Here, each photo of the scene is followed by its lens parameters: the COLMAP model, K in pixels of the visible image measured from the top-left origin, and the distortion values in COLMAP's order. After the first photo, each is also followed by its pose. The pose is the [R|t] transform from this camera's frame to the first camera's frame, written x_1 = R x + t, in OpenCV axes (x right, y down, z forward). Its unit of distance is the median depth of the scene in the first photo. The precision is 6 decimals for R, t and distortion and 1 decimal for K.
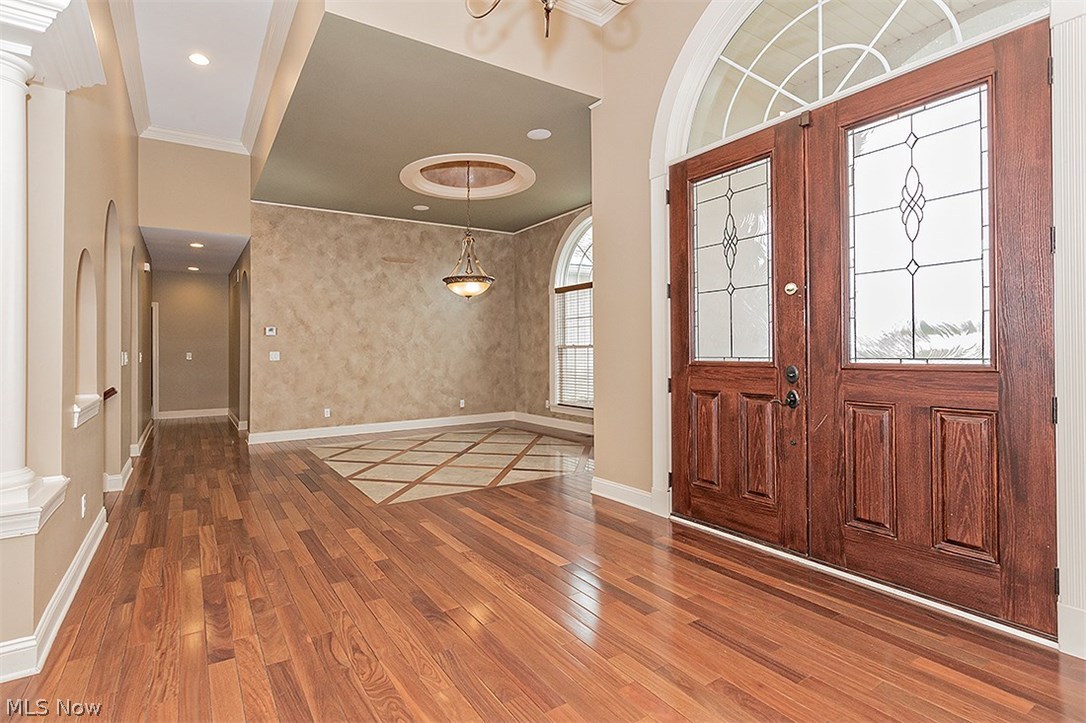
lens RADIAL K [[506.8, 0, 463.3], [0, 506.8, 348.4], [0, 0, 1]] dist [-0.000539, 0.000077]
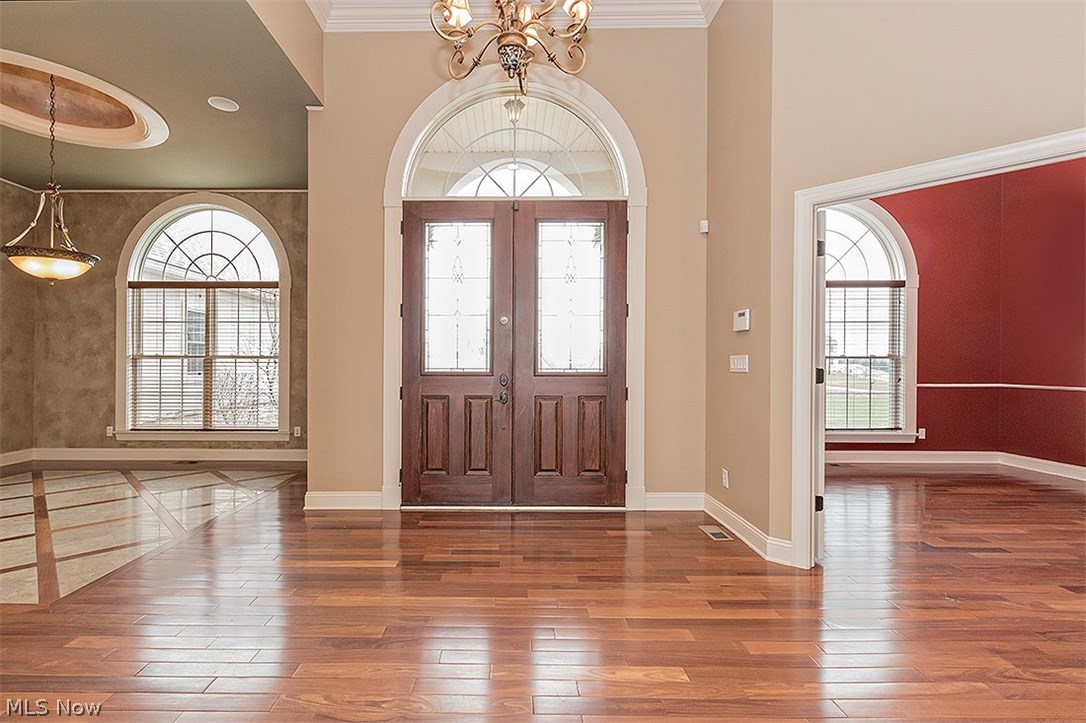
lens RADIAL K [[506.8, 0, 519.3], [0, 506.8, 366.8], [0, 0, 1]] dist [-0.000539, 0.000077]
pose [[0.490122, 0.006200, 0.871632, -0.461931], [-0.013207, 0.999913, 0.000313, 0.010474], [-0.871554, -0.011665, 0.490161, 0.210541]]
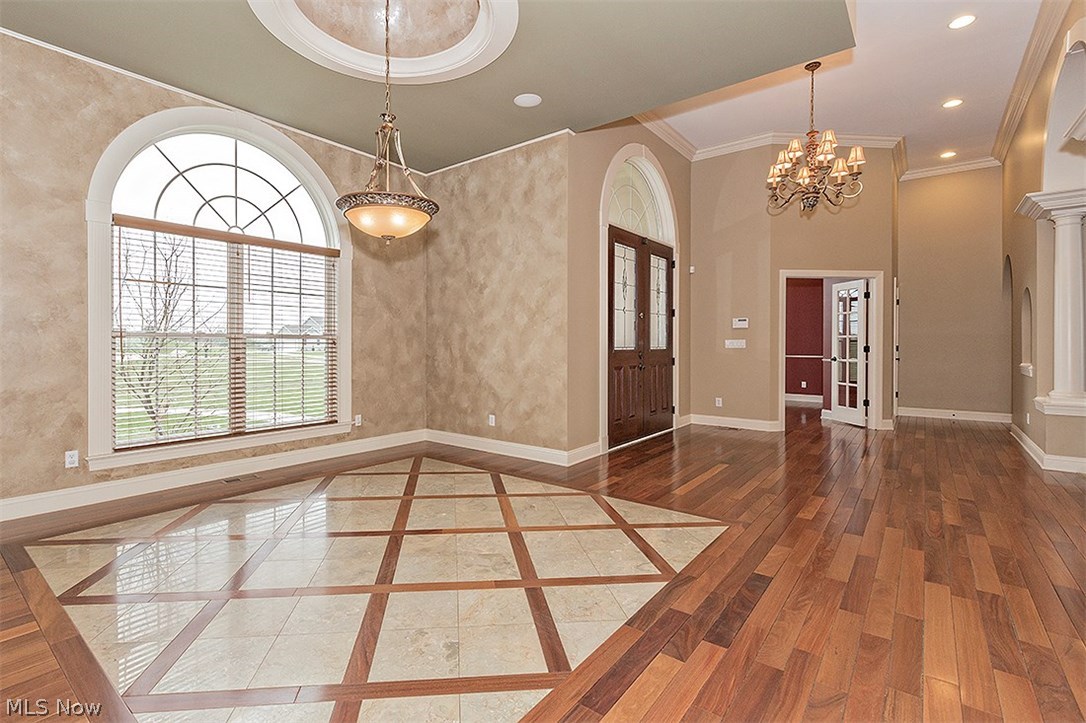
lens RADIAL K [[506.8, 0, 496.1], [0, 506.8, 347.0], [0, 0, 1]] dist [-0.000539, 0.000077]
pose [[-0.358044, 0.006518, 0.933682, -0.919759], [-0.001906, 0.999968, -0.007711, 0.029563], [-0.933703, -0.004540, -0.358020, 1.890295]]
